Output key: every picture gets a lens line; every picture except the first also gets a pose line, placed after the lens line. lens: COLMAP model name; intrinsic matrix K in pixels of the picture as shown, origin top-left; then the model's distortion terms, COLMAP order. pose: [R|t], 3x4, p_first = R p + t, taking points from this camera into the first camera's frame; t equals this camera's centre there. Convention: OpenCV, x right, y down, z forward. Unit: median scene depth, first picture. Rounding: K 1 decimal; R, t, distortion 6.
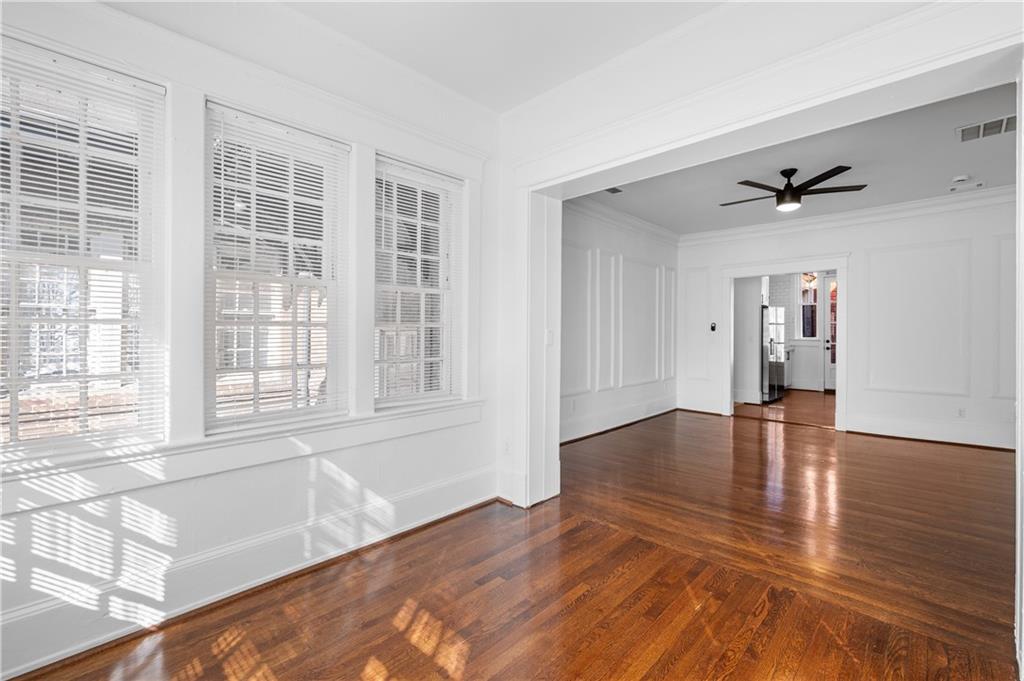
lens RADIAL K [[437.9, 0, 515.5], [0, 437.9, 347.1], [0, 0, 1]] dist [0.000157, -0.000011]
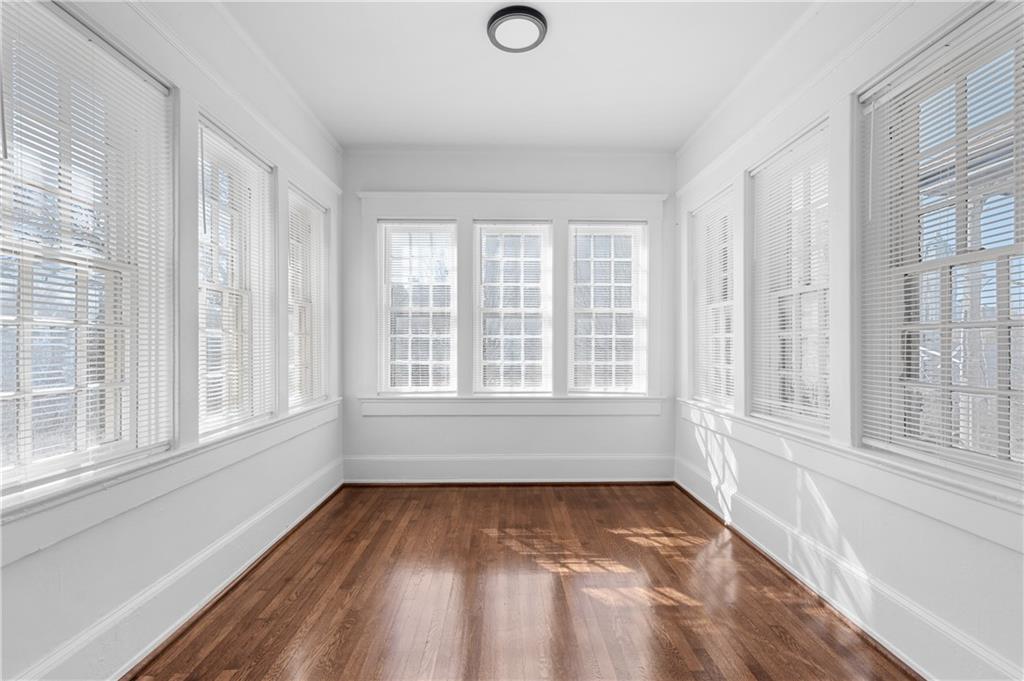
lens RADIAL K [[437.9, 0, 515.5], [0, 437.9, 347.1], [0, 0, 1]] dist [0.000157, -0.000011]
pose [[-0.703248, 0.002514, -0.710940, 0.863768], [-0.021603, 0.999456, 0.024903, -0.034996], [0.710617, 0.032871, -0.702811, 1.556635]]
